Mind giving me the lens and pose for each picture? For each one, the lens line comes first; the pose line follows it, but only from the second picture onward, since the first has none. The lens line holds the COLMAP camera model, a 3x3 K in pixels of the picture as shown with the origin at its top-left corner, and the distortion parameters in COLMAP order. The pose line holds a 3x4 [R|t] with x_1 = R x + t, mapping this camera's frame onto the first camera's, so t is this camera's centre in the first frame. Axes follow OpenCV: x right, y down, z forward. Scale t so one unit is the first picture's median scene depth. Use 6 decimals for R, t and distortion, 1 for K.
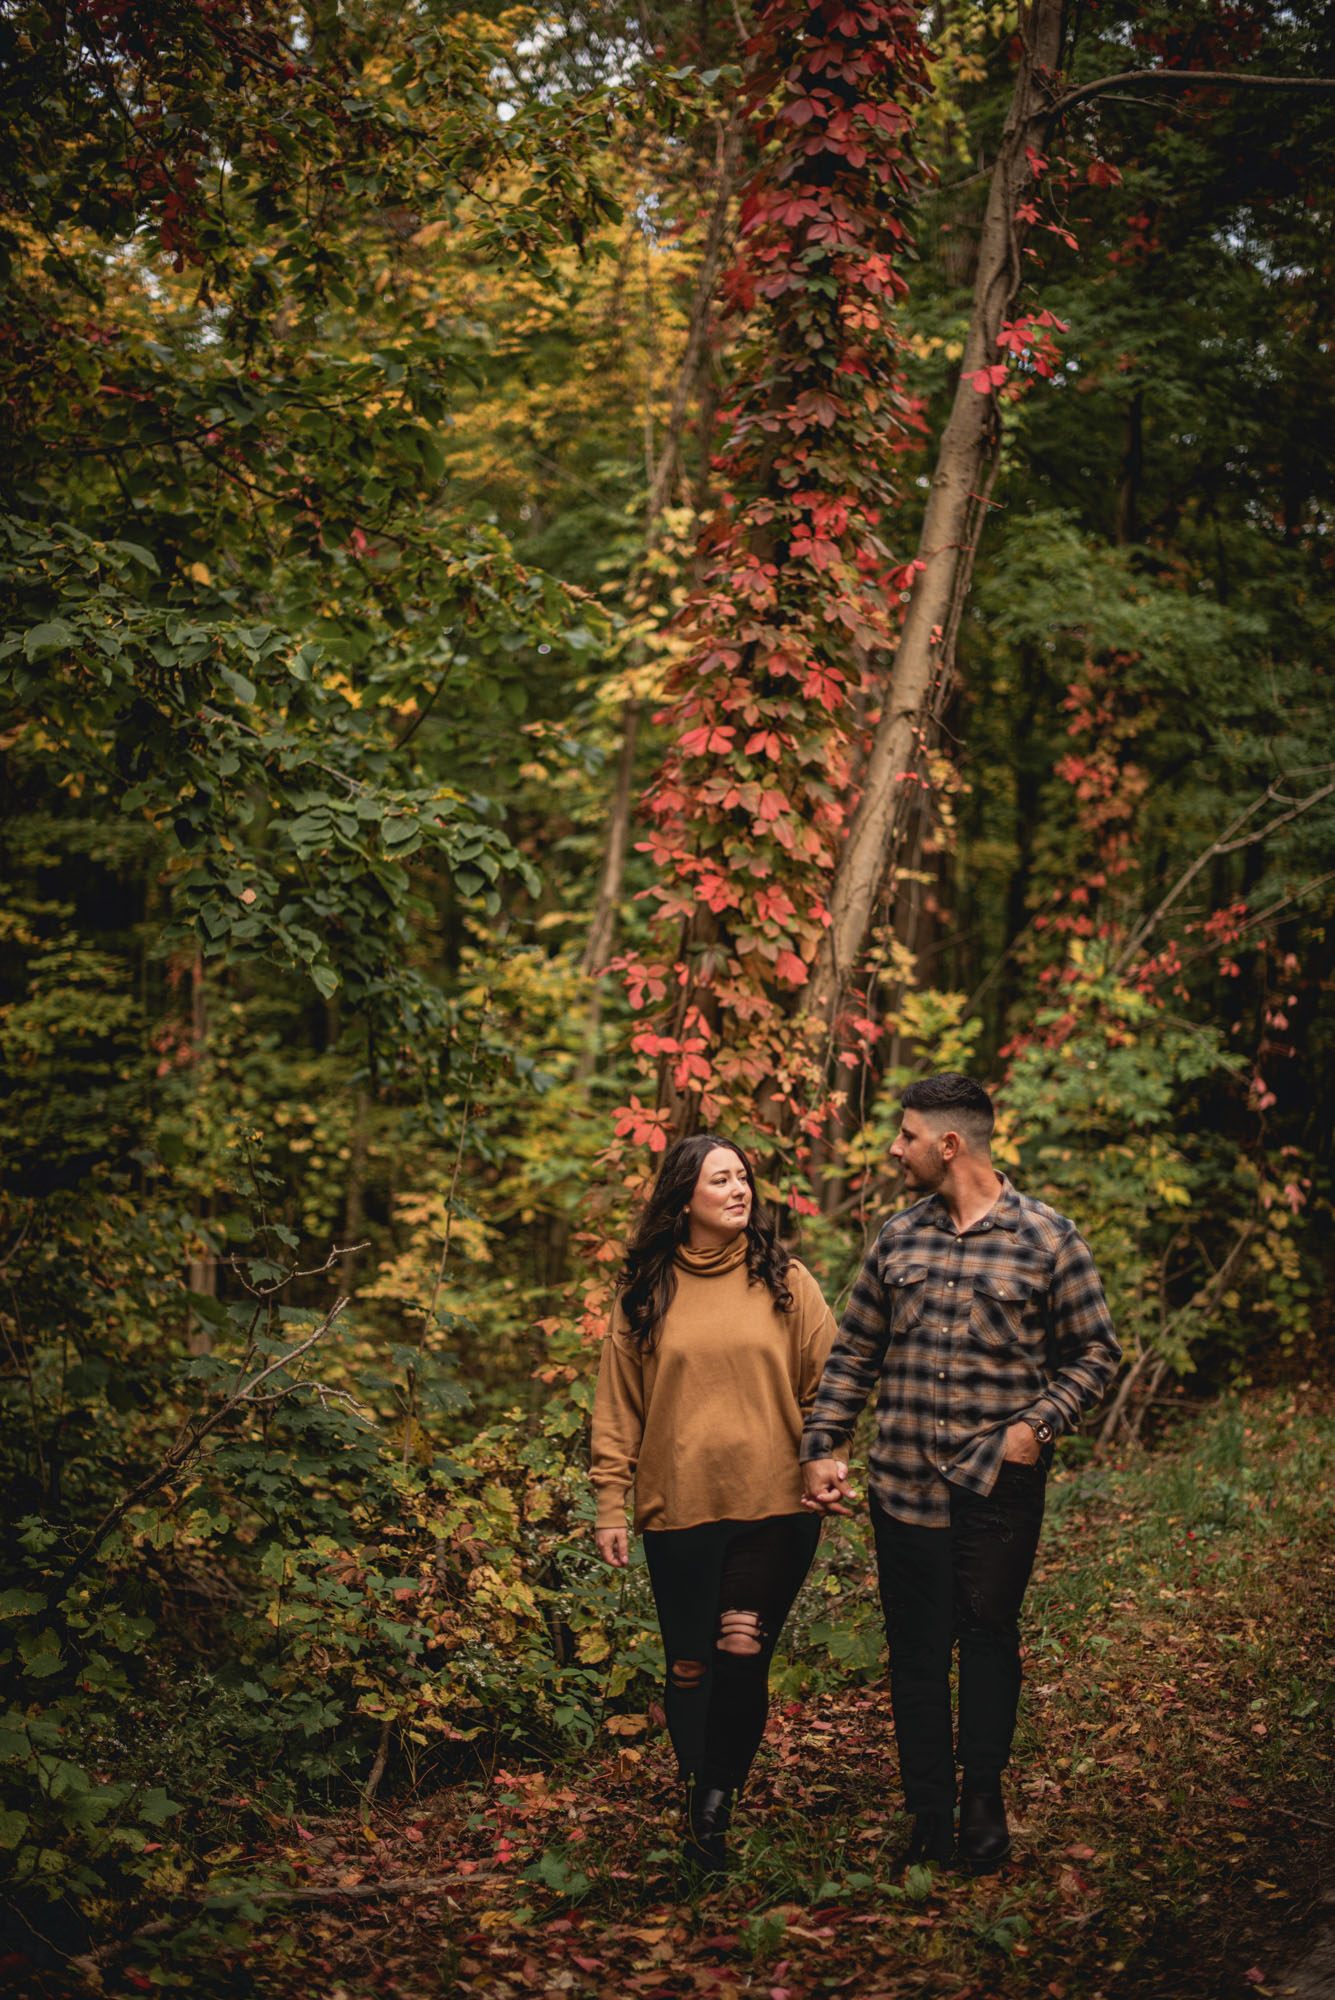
lens RADIAL K [[3326.8, 0, 671.4], [0, 3326.8, 1005.4], [0, 0, 1]] dist [-0.152908, 0.000000]
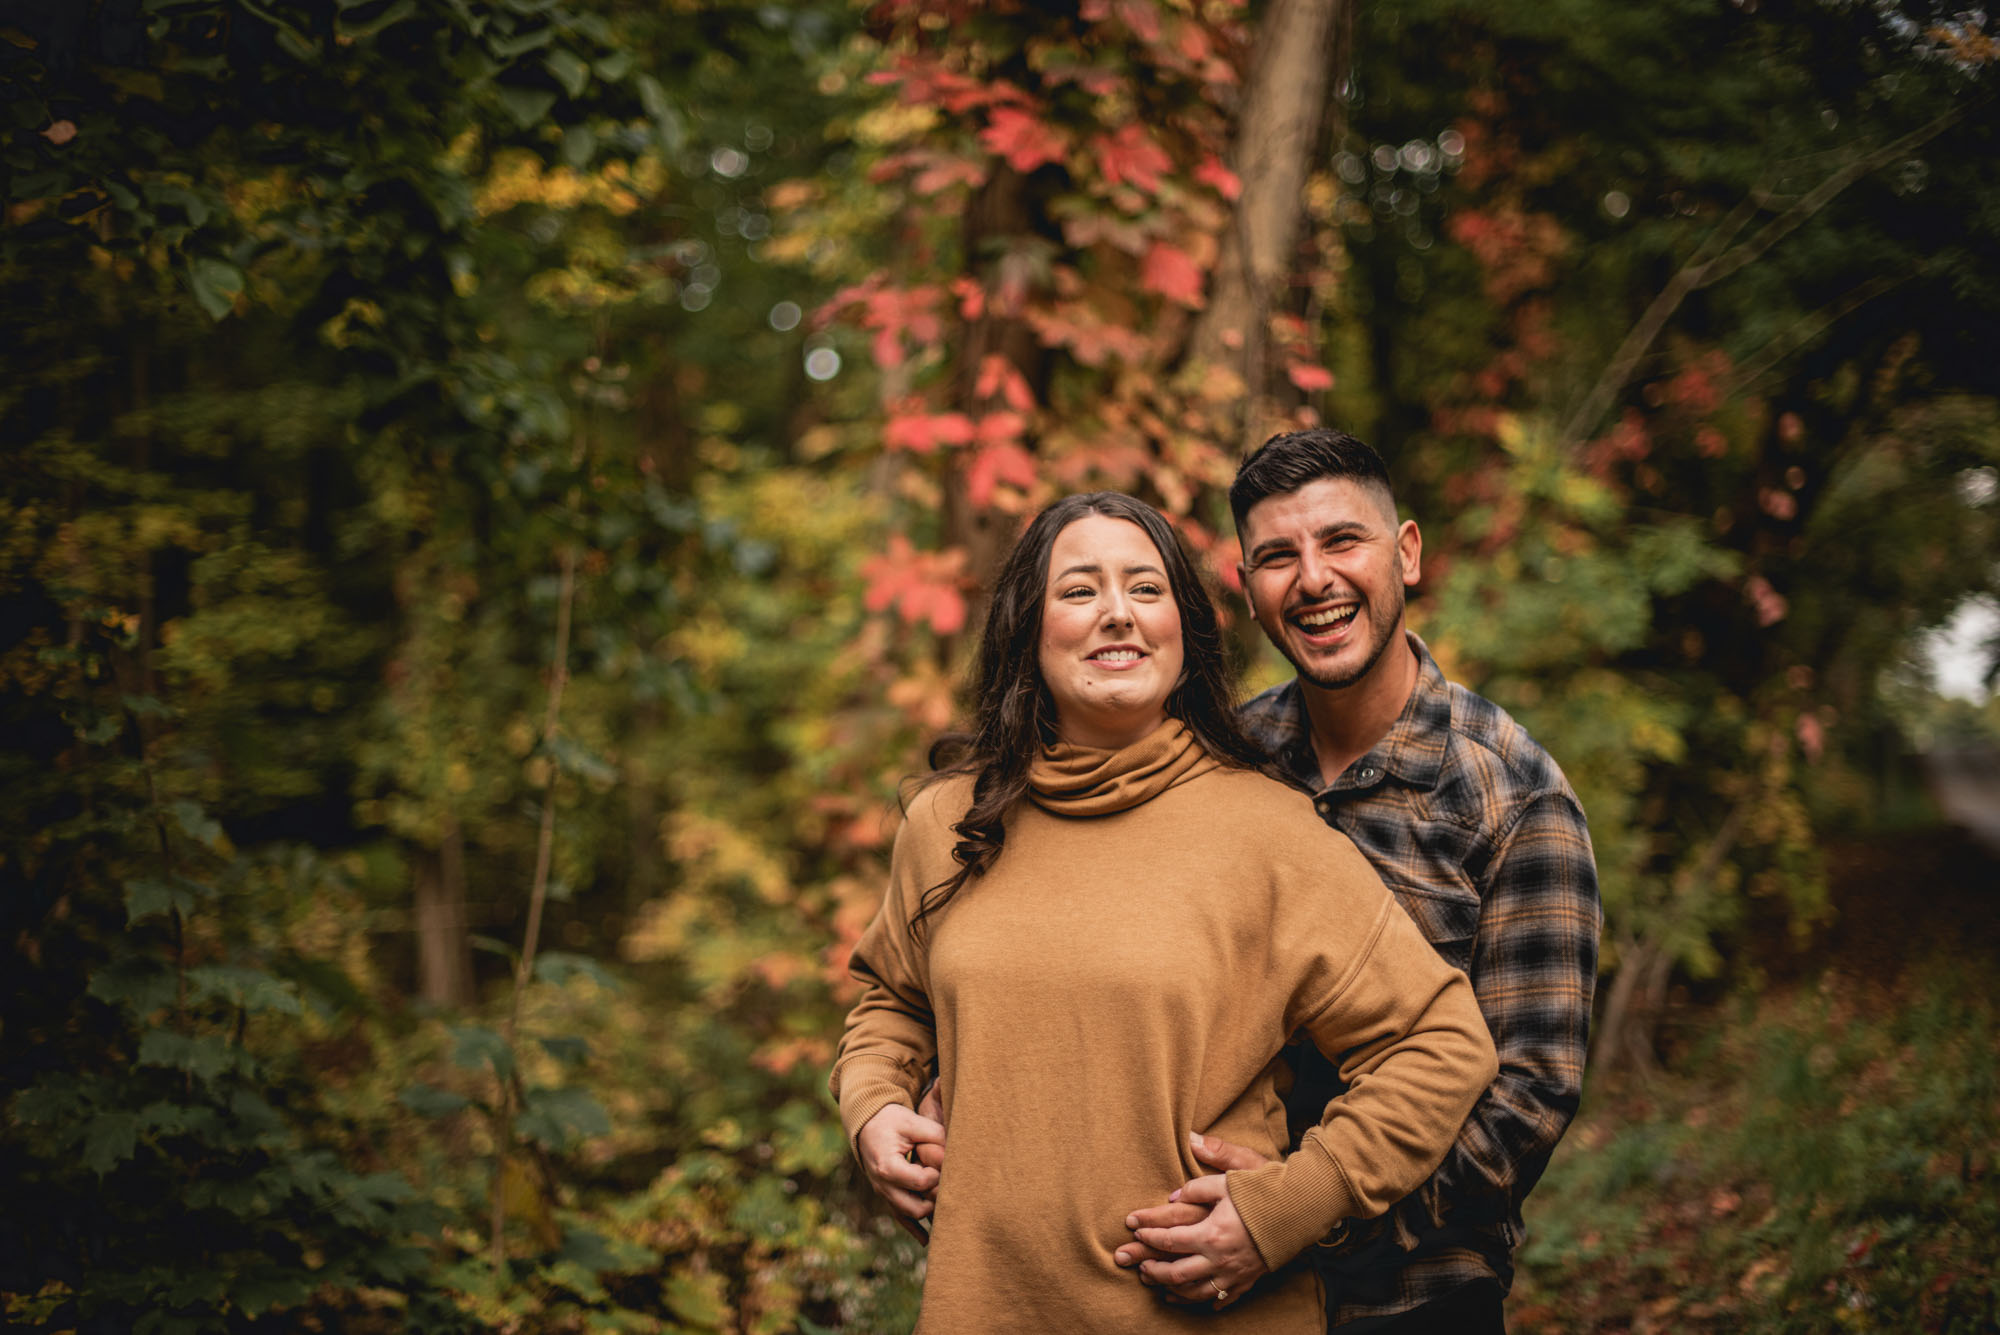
lens RADIAL K [[3045.4, 0, 994.5], [0, 3045.4, 671.2], [0, 0, 1]] dist [-0.129800, 0.000000]
pose [[0.997417, -0.071699, -0.004202, 0.004948], [0.071695, 0.997426, -0.001184, 0.051087], [0.004276, 0.000880, 0.999990, 0.505028]]
